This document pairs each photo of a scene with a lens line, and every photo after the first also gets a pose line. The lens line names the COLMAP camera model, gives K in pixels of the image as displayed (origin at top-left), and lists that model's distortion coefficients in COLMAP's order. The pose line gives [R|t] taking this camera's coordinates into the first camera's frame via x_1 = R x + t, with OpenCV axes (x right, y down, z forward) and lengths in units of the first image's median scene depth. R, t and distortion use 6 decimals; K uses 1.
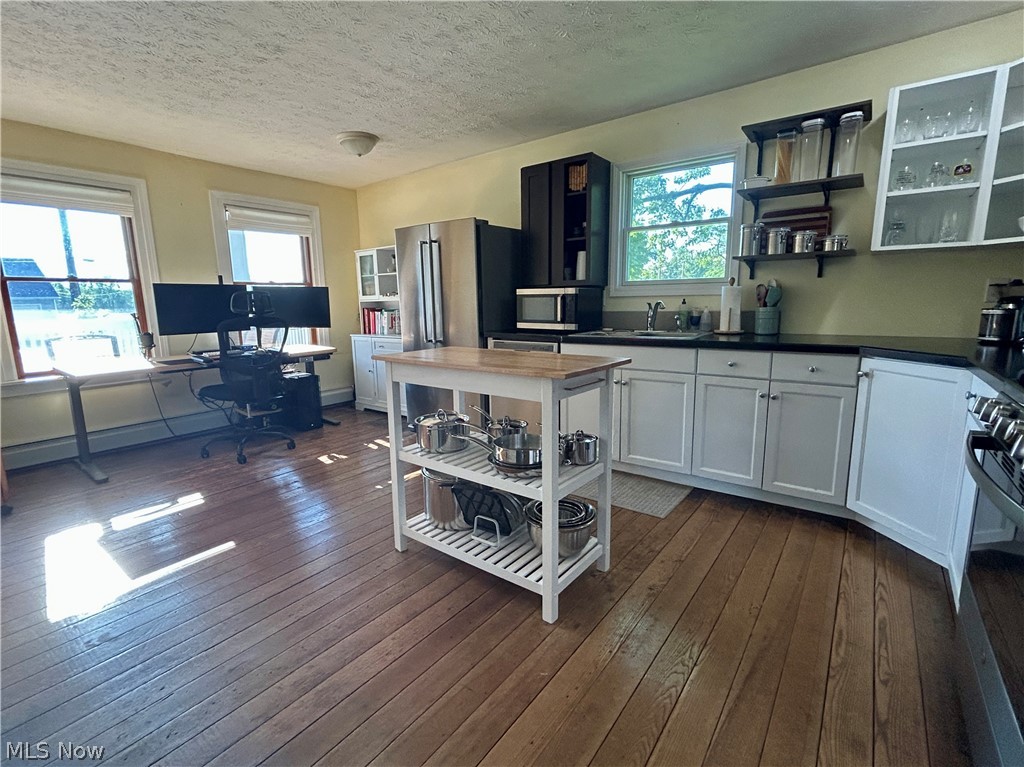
lens RADIAL K [[478.0, 0, 518.6], [0, 478.0, 383.1], [0, 0, 1]] dist [-0.002753, 0.000487]
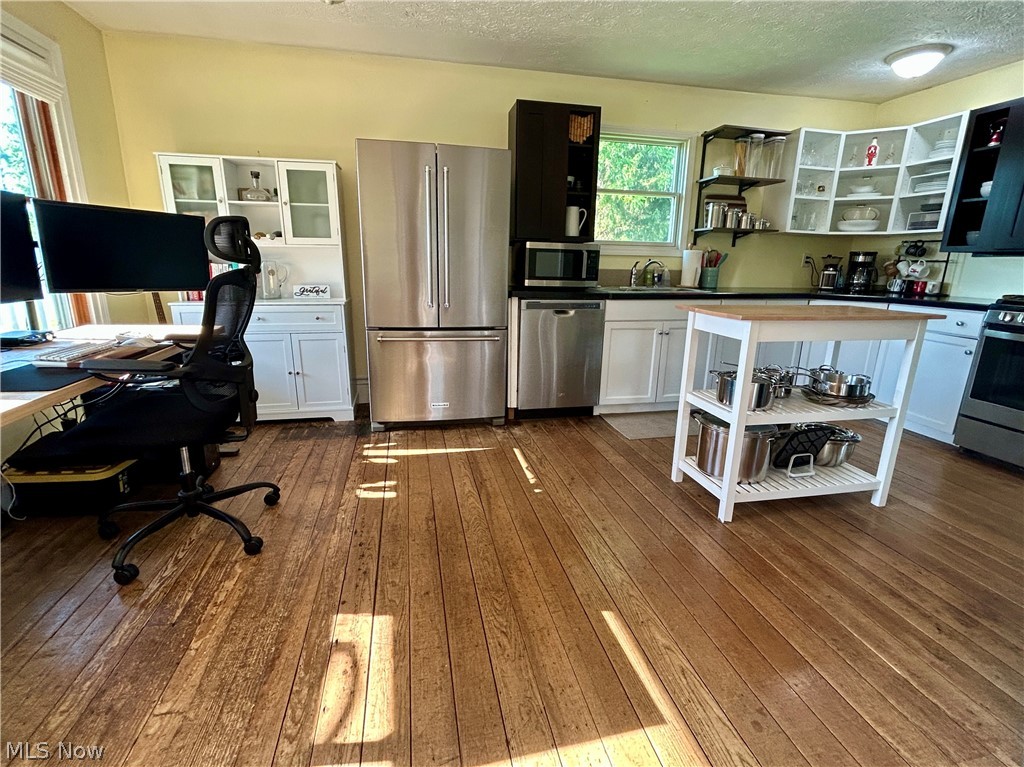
lens RADIAL K [[478.0, 0, 518.6], [0, 478.0, 383.1], [0, 0, 1]] dist [-0.002753, 0.000487]
pose [[0.651941, -0.159818, 0.741236, -0.829102], [0.100251, 0.987122, 0.124659, -0.056269], [-0.751613, -0.006960, 0.659568, 0.485912]]
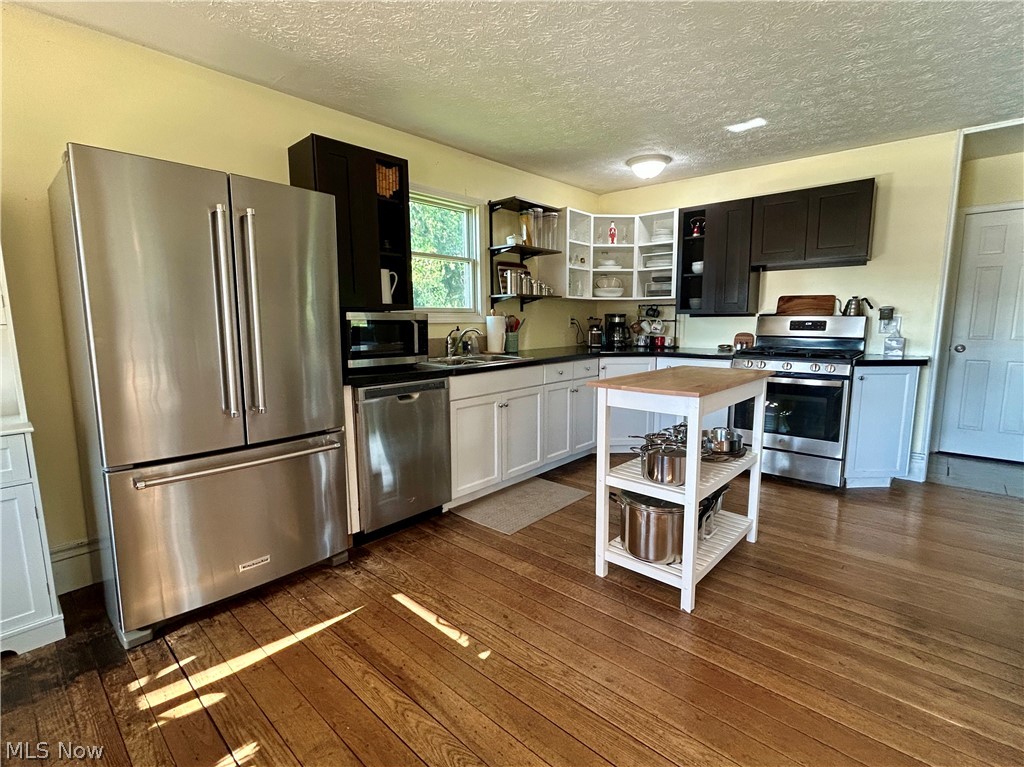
lens RADIAL K [[478.8, 0, 509.2], [0, 478.8, 381.7], [0, 0, 1]] dist [-0.000420, -0.000095]
pose [[0.099839, -0.112884, 0.988579, -0.776287], [0.175292, 0.979999, 0.094201, -0.140965], [-0.979441, 0.163885, 0.117630, 0.816003]]
